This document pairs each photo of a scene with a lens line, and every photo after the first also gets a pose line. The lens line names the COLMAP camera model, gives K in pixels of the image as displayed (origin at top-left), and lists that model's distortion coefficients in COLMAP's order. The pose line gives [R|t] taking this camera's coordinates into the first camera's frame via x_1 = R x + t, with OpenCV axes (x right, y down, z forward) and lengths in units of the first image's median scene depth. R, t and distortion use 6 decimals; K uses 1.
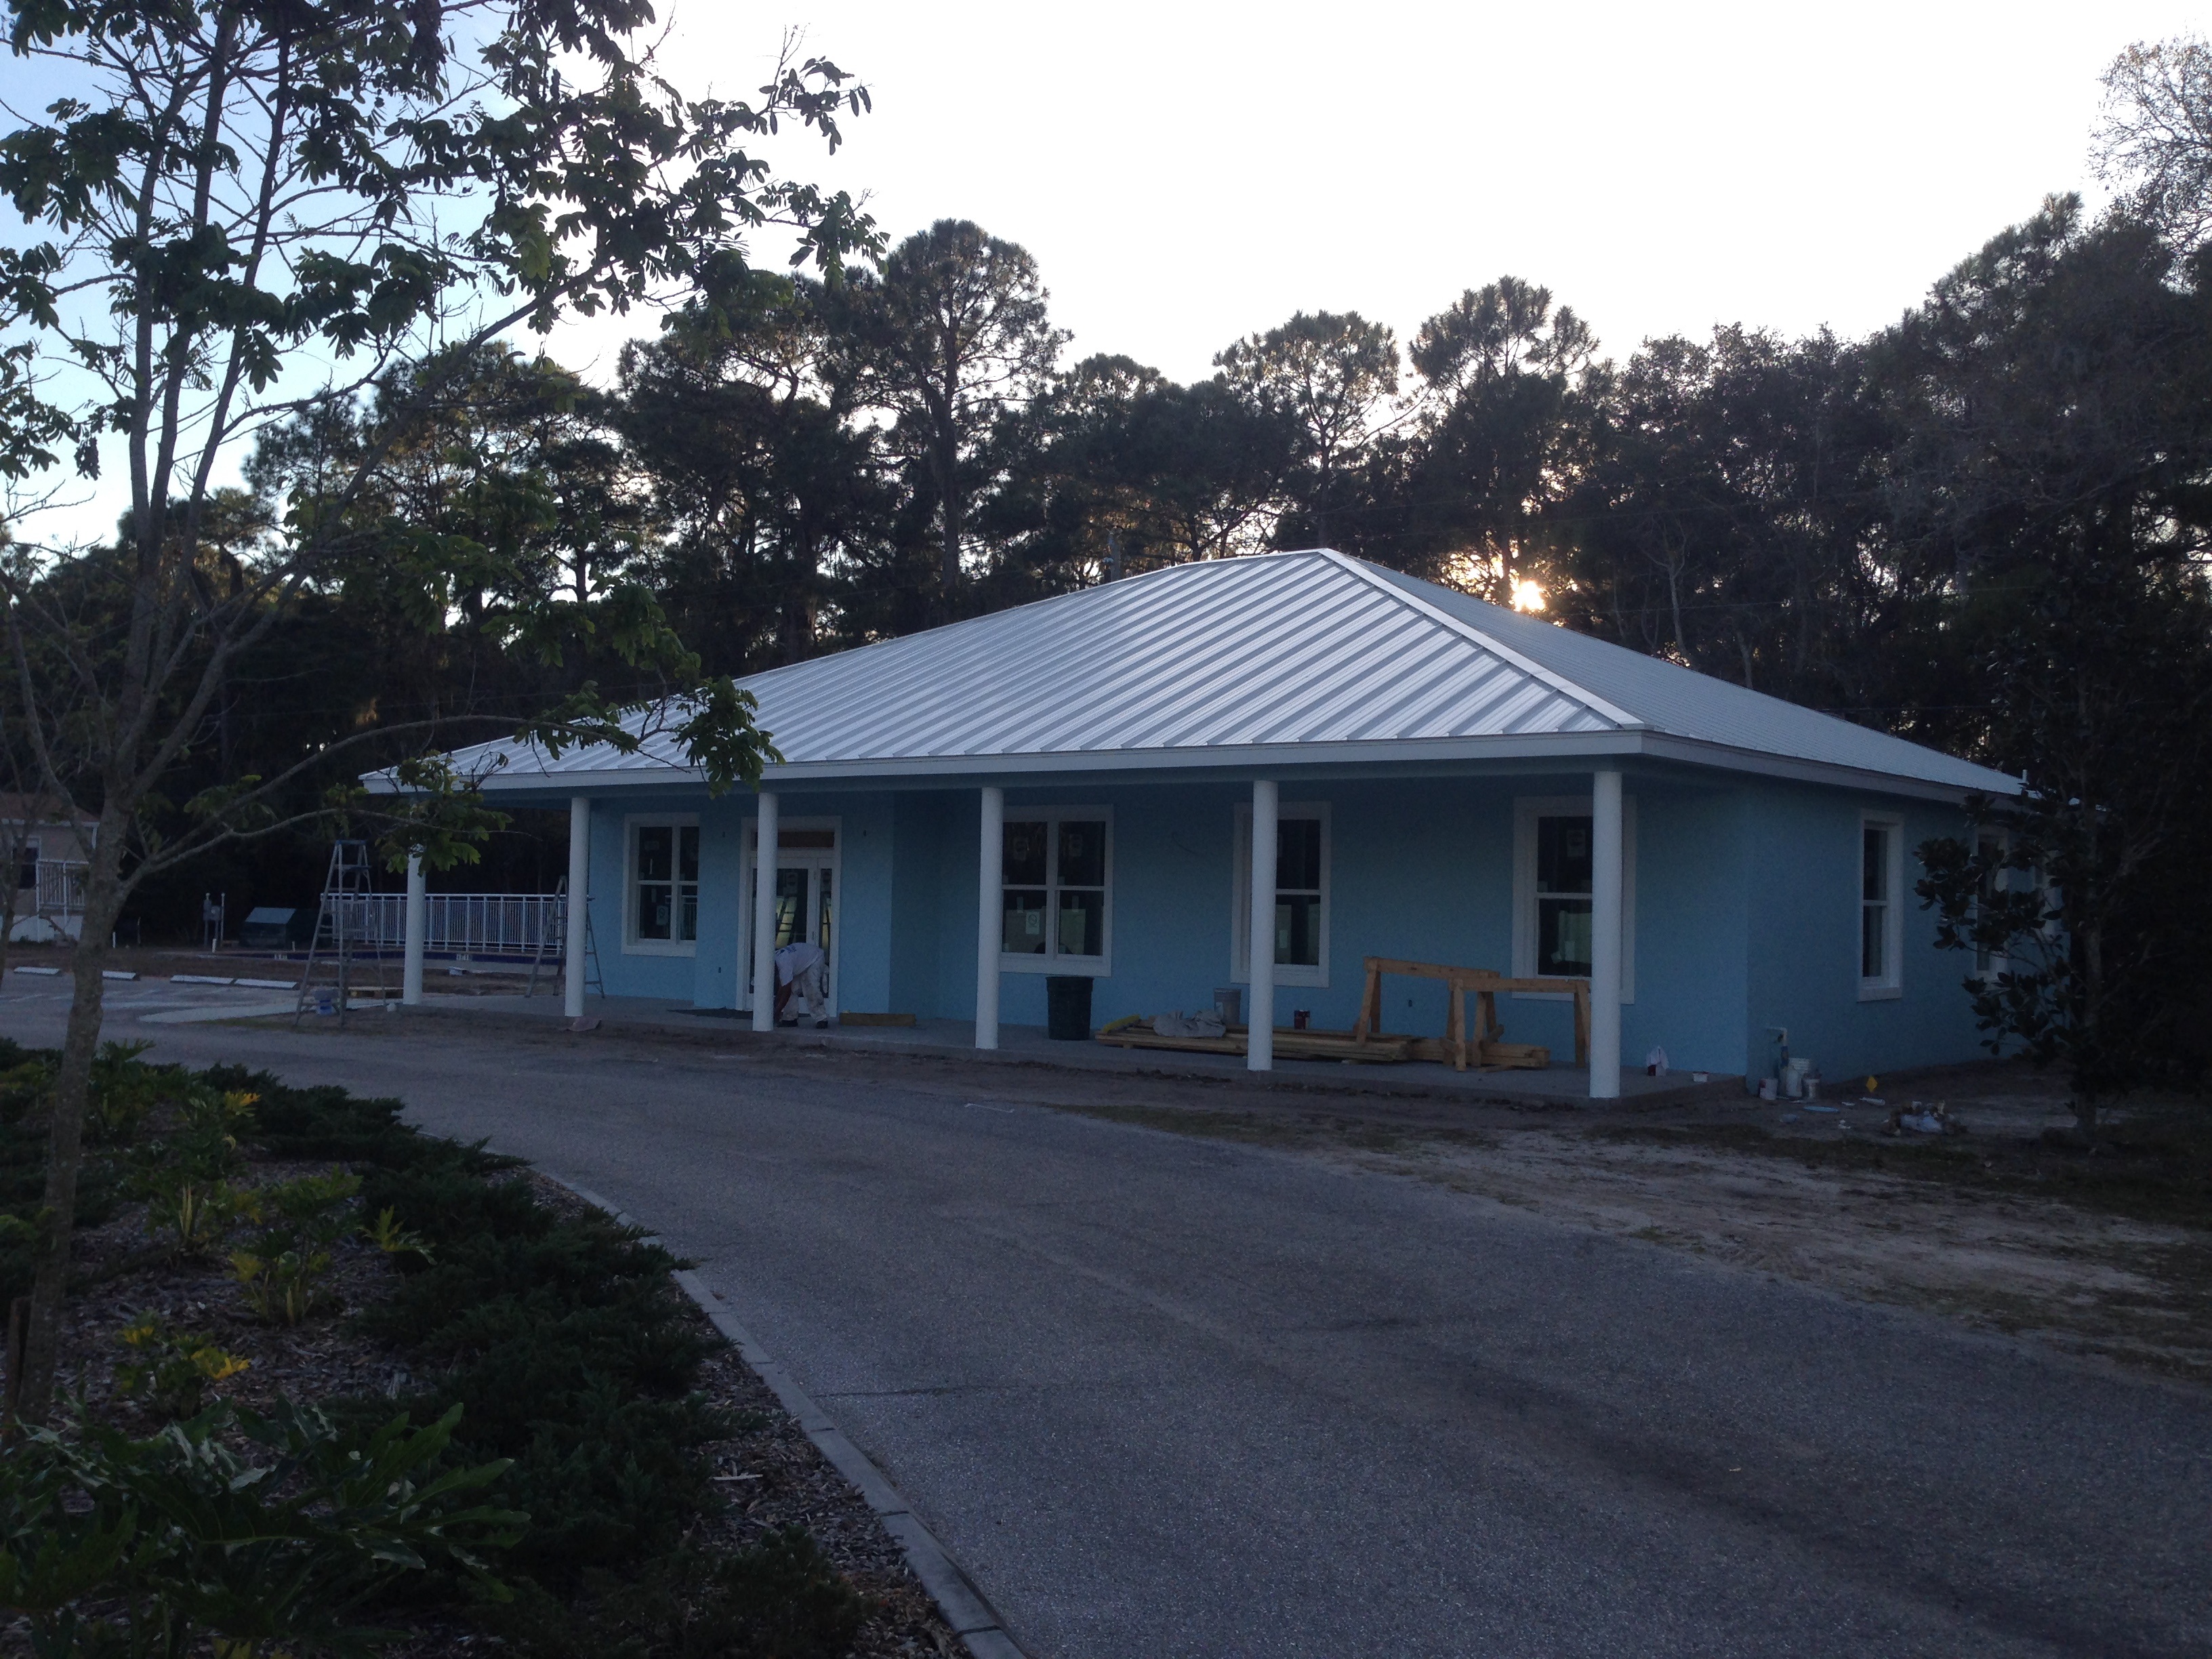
lens RADIAL K [[2044.1, 0, 1106.0], [0, 2044.1, 829.5], [0, 0, 1]] dist [0.018651, -0.117256]
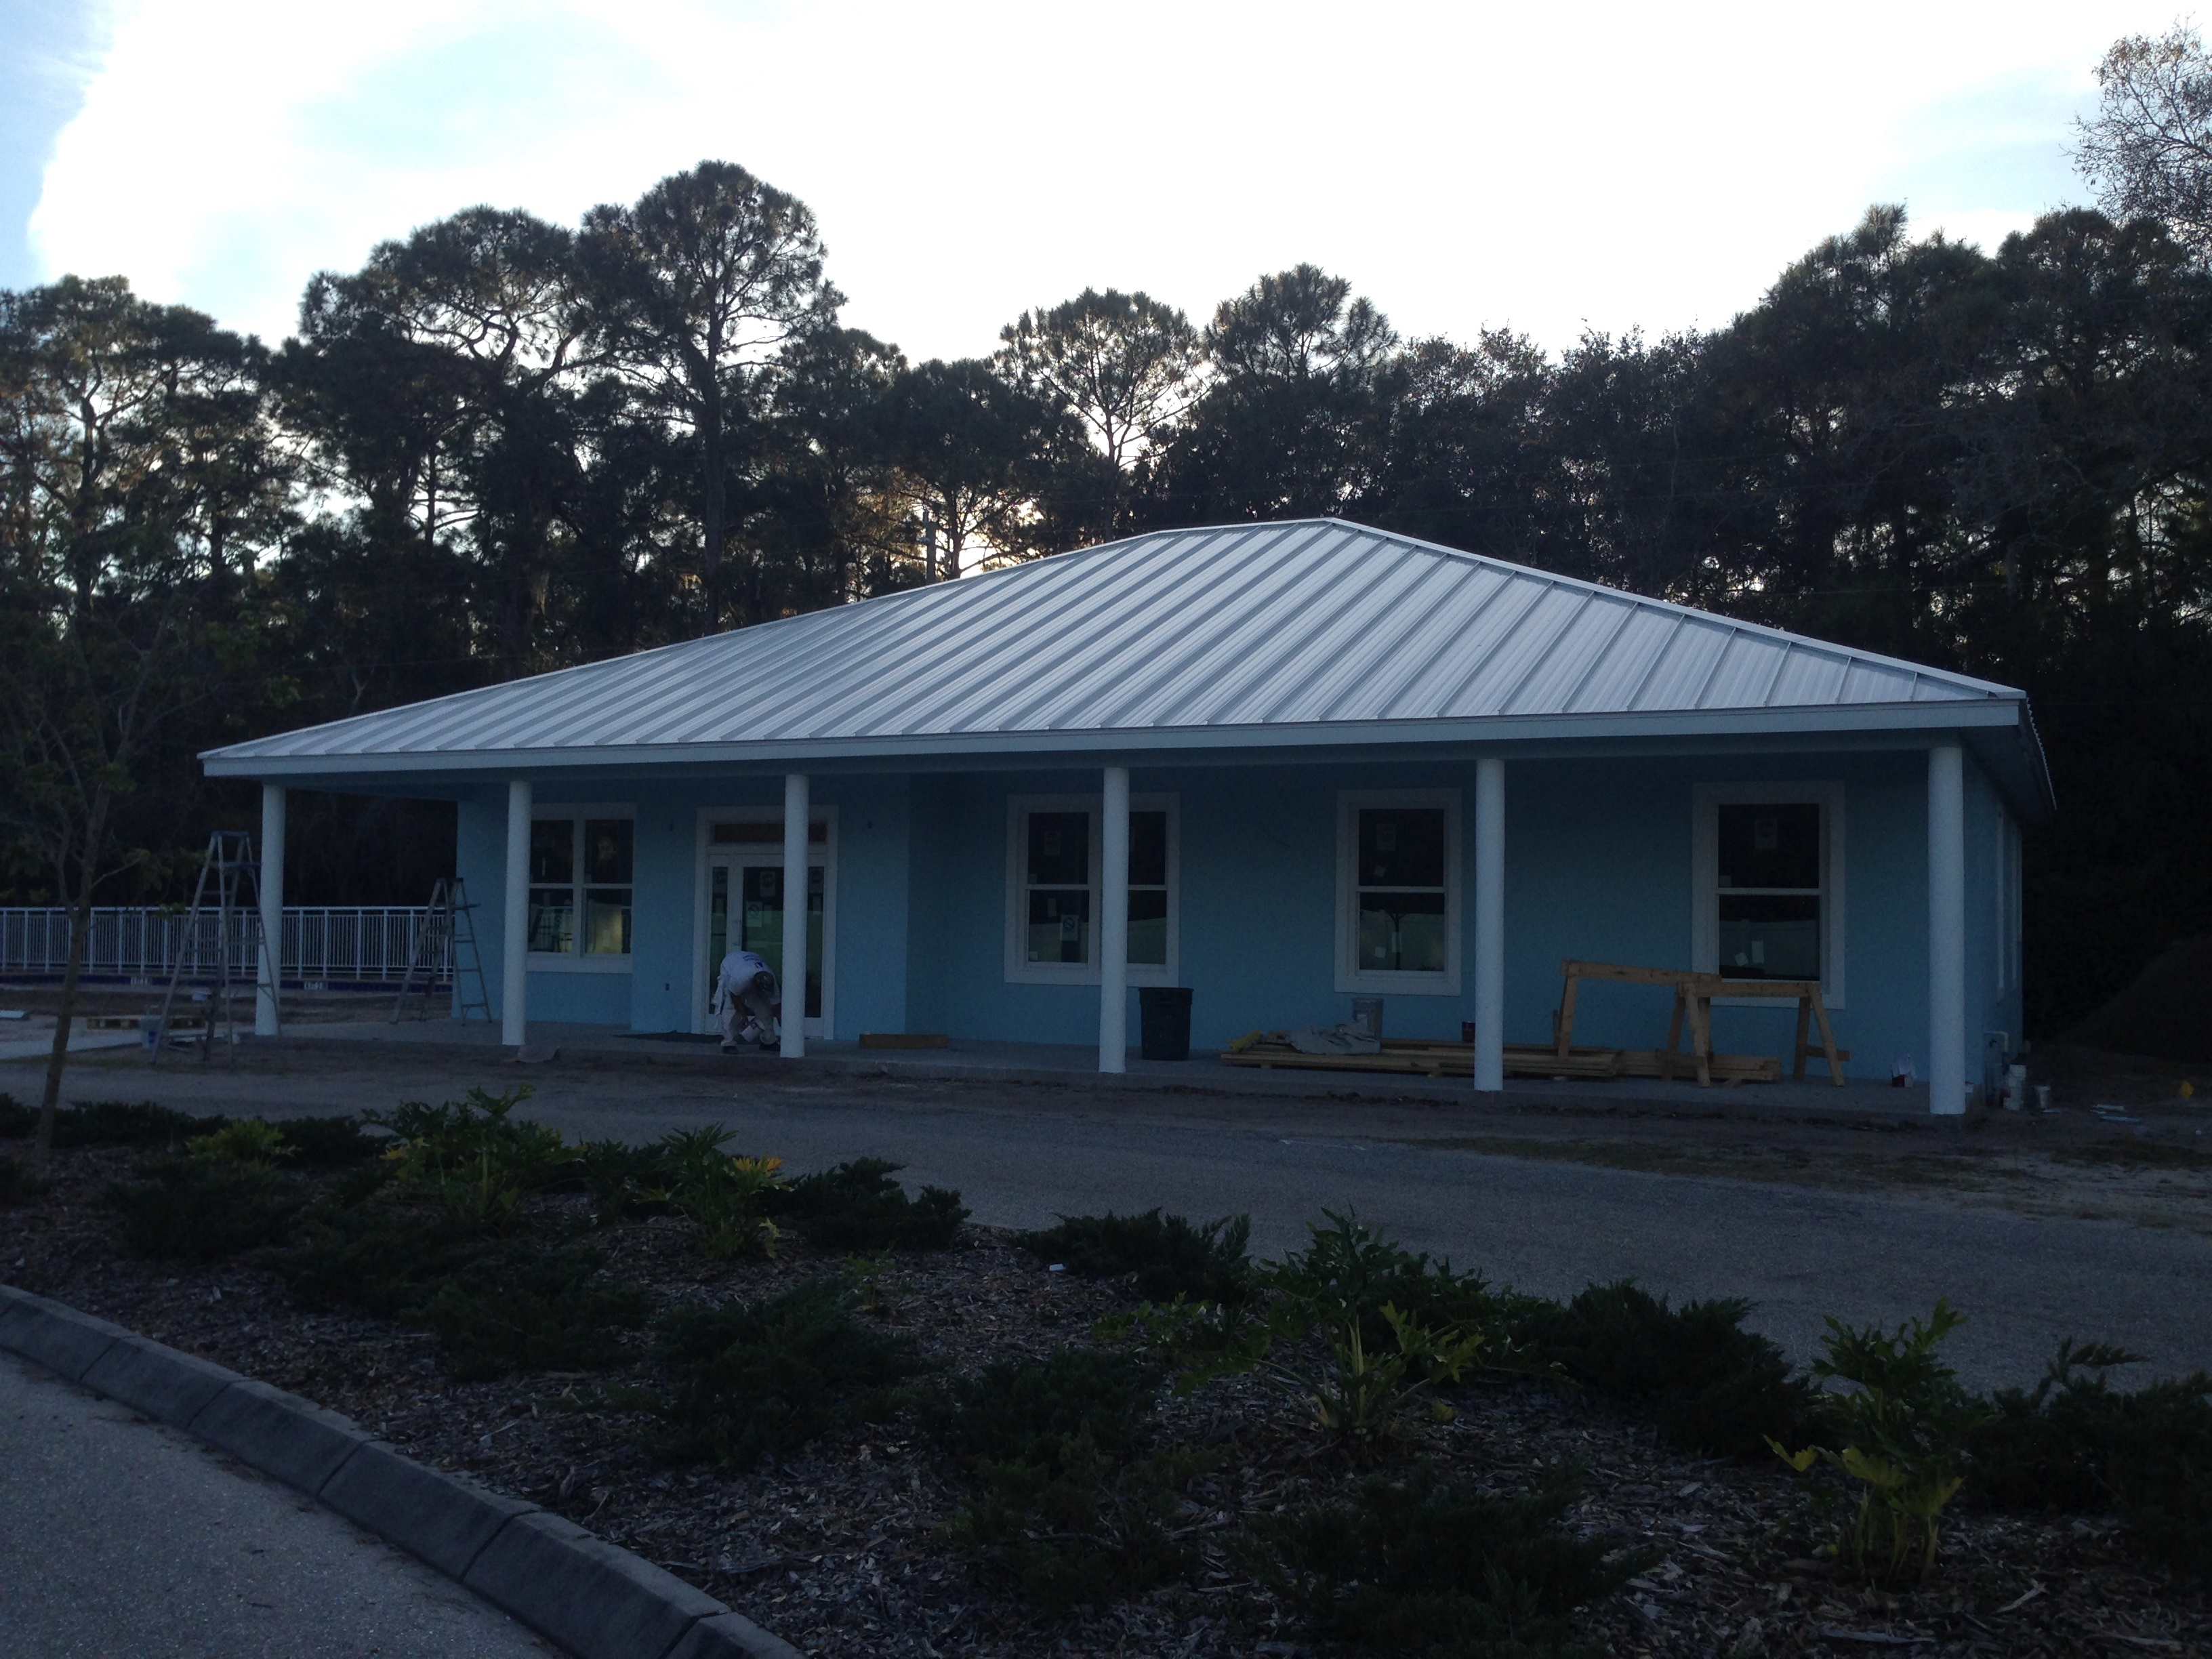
lens RADIAL K [[1934.5, 0, 1104.7], [0, 1934.5, 893.3], [0, 0, 1]] dist [0.067804, -0.147971]
pose [[0.970948, -0.007322, 0.239178, -0.122123], [-0.000639, 0.999449, 0.033187, 0.001848], [-0.239289, -0.032375, 0.970408, 0.099374]]
